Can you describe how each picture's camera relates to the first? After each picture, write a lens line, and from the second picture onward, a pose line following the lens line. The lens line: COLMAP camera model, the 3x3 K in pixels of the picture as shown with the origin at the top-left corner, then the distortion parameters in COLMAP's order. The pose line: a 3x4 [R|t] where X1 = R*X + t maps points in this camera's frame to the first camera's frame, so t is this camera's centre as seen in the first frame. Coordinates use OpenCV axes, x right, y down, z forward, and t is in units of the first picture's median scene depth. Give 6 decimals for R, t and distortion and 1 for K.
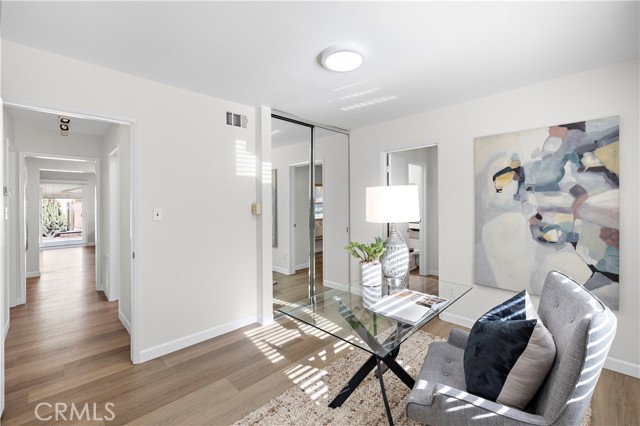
lens RADIAL K [[273.1, 0, 320.4], [0, 273.1, 202.8], [0, 0, 1]] dist [-0.001408, -0.000489]
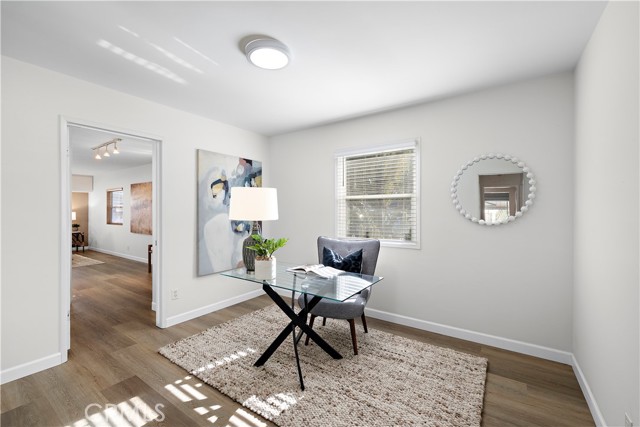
lens RADIAL K [[273.1, 0, 319.1], [0, 273.1, 212.8], [0, 0, 1]] dist [-0.001408, -0.000489]
pose [[-0.202290, -0.000814, 0.979325, -0.728568], [0.000524, 0.999999, 0.000939, 0.032520], [-0.979325, 0.000704, -0.202290, 0.815127]]
